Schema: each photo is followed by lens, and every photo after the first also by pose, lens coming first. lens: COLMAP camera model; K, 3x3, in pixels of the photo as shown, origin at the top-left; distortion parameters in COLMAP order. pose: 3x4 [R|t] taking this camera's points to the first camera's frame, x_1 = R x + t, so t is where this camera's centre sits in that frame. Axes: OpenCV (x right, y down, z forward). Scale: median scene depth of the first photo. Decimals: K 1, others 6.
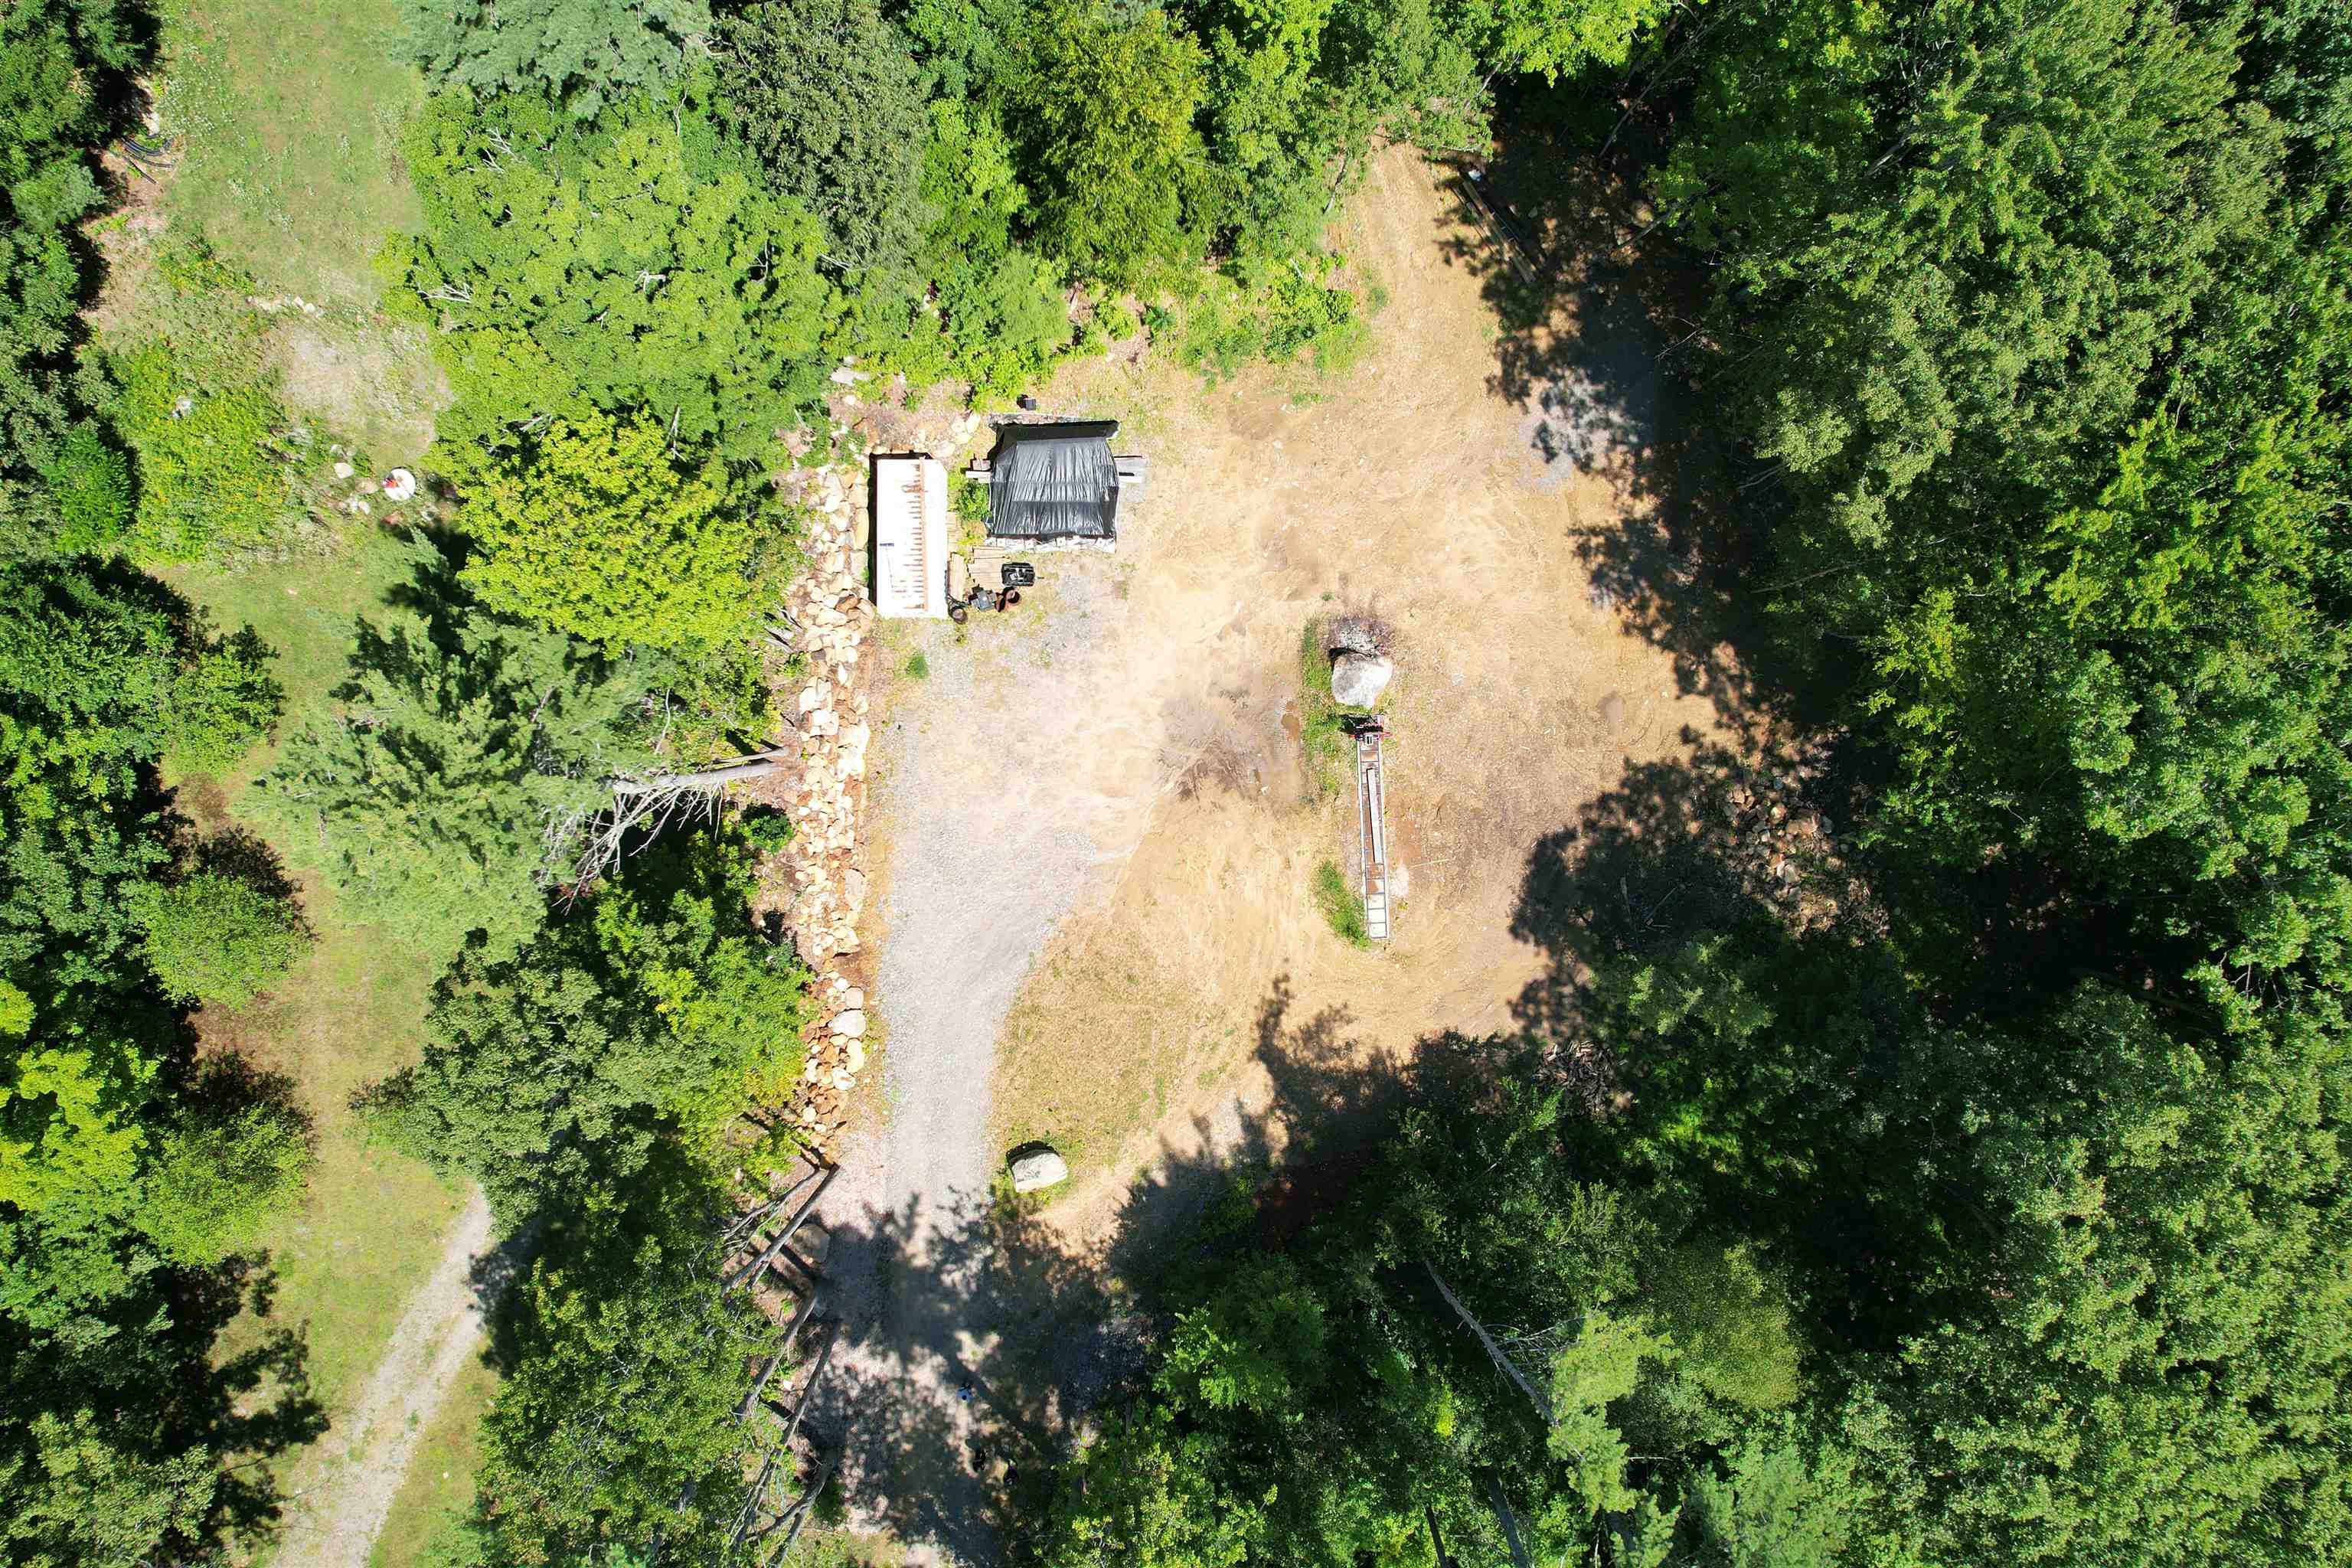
lens RADIAL K [[1499.6, 0, 1168.9], [0, 1499.6, 817.5], [0, 0, 1]] dist [-0.033915, 0.011956]
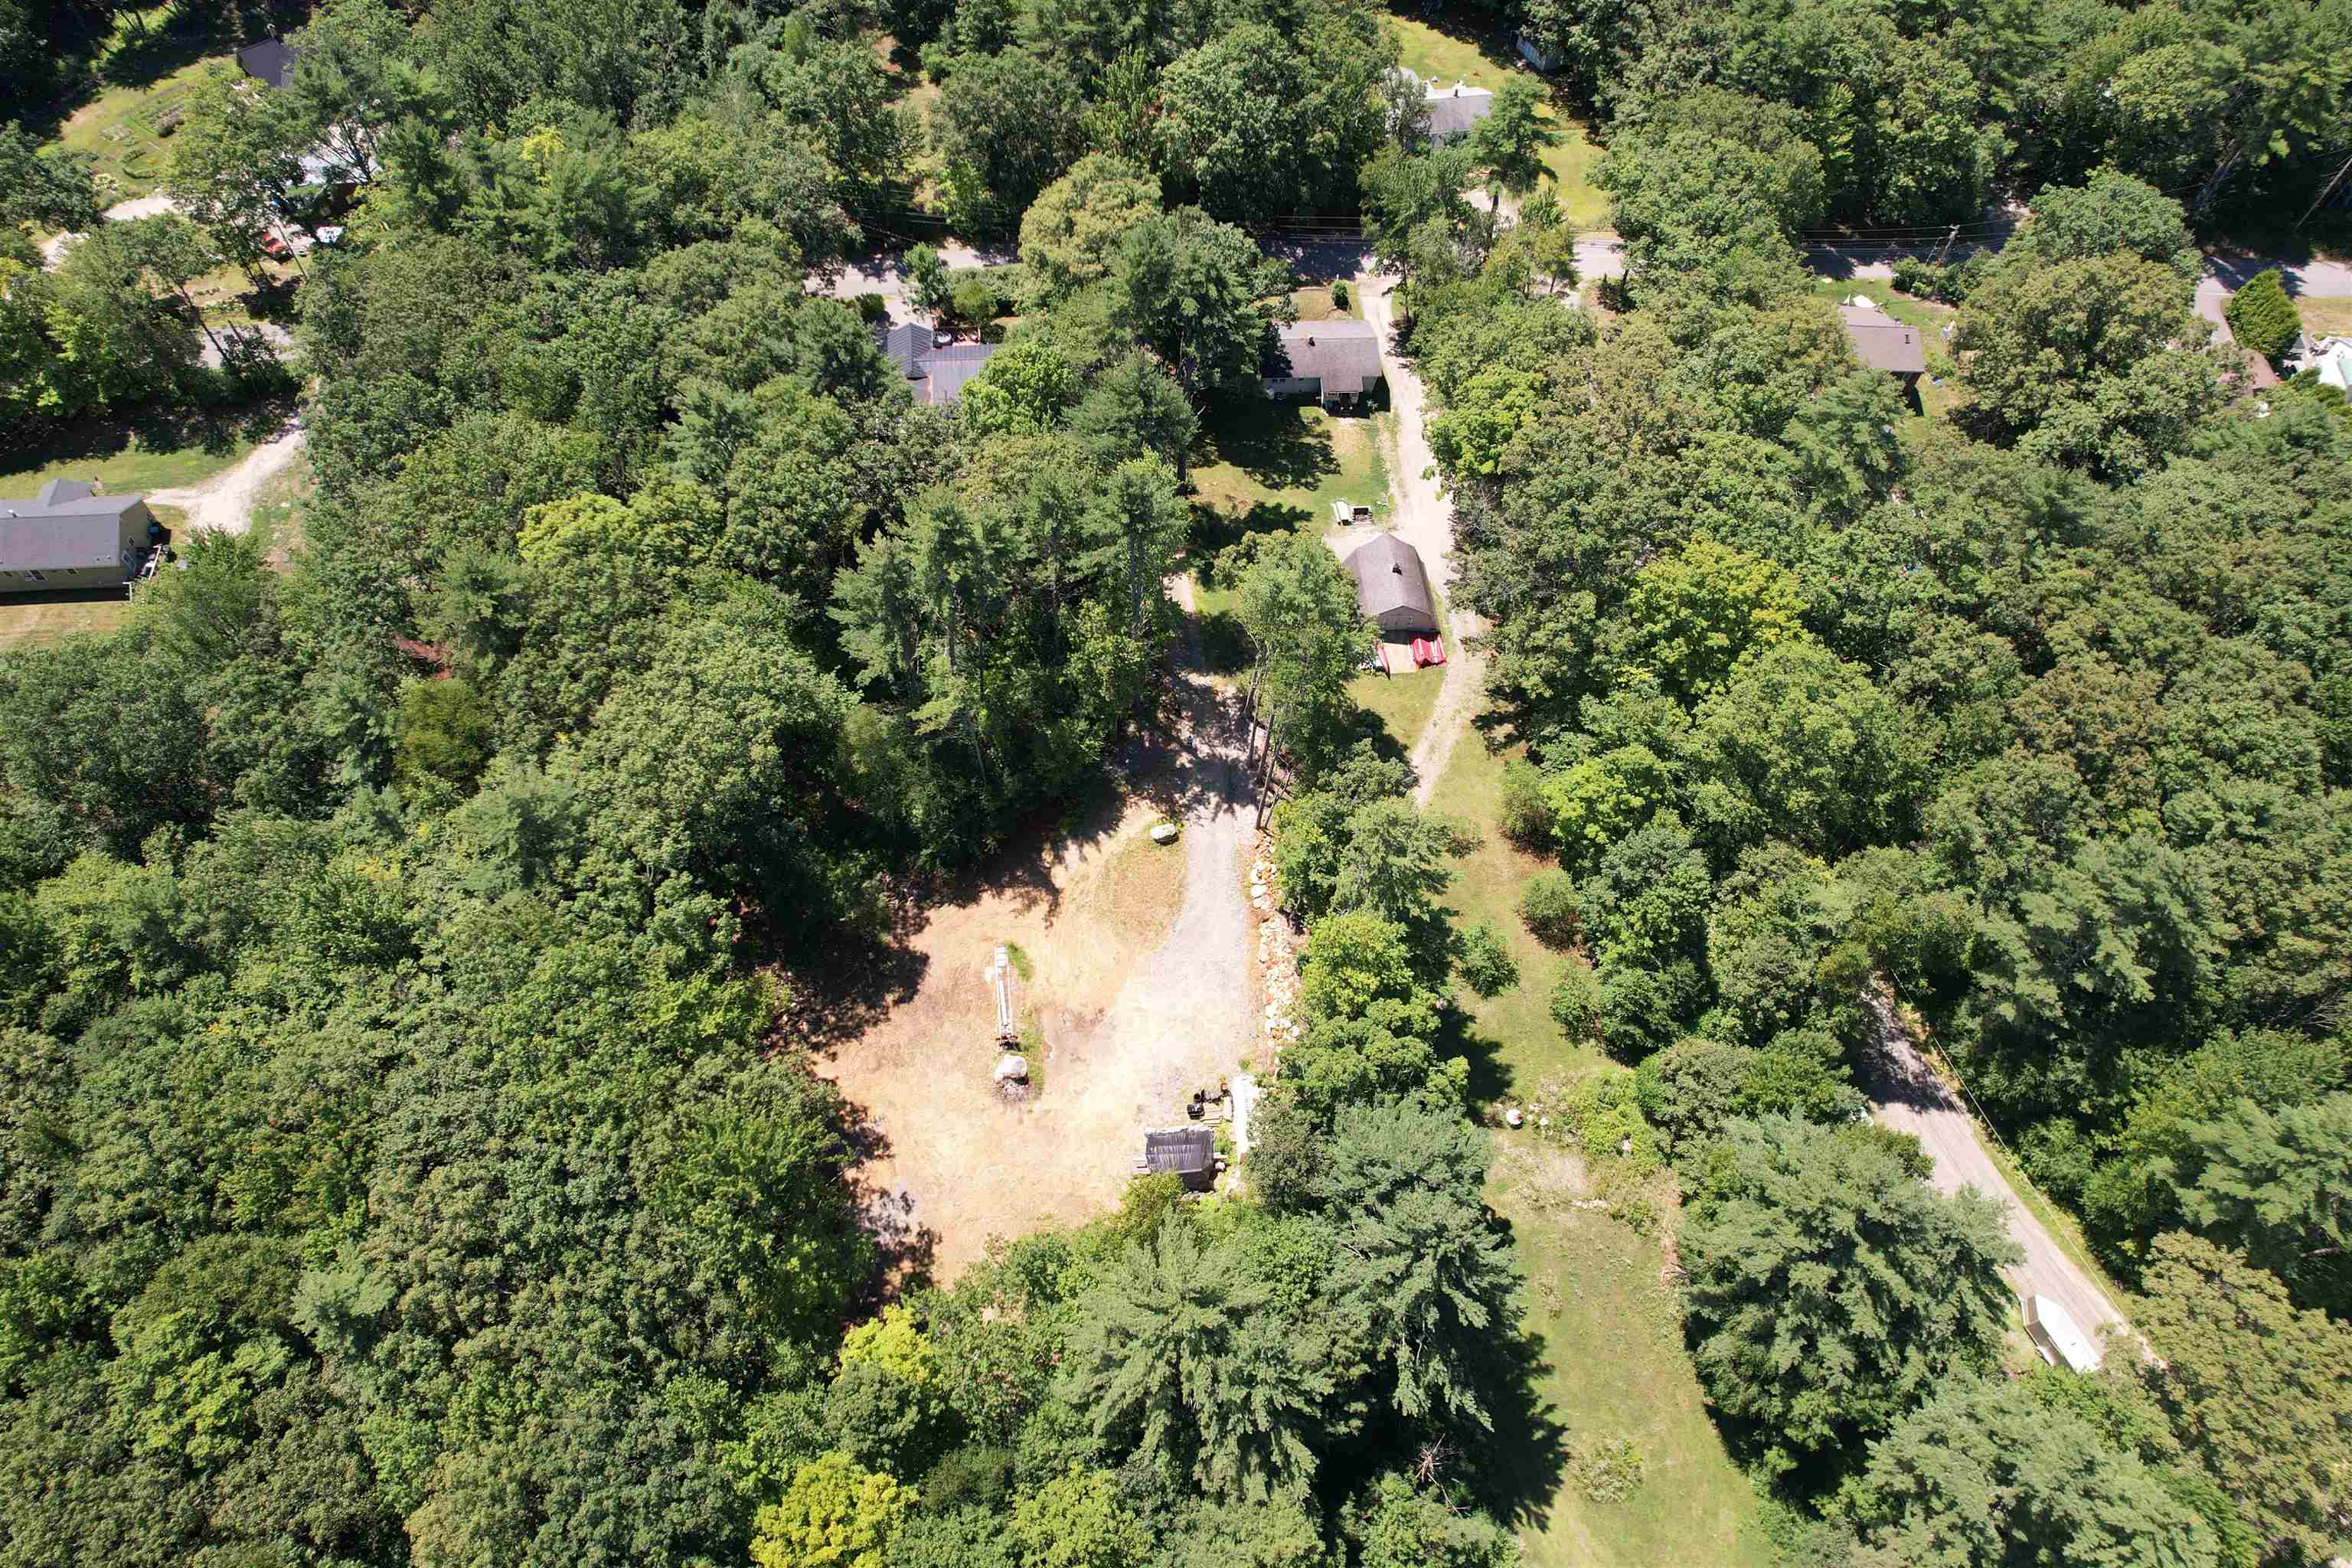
lens RADIAL K [[1779.7, 0, 1163.3], [0, 1779.7, 782.7], [0, 0, 1]] dist [-0.024436, -0.013101]
pose [[-0.995620, 0.022676, -0.090699, 0.132895], [-0.069399, -0.829309, 0.554464, -1.058210], [-0.062644, 0.558330, 0.827251, -1.077720]]
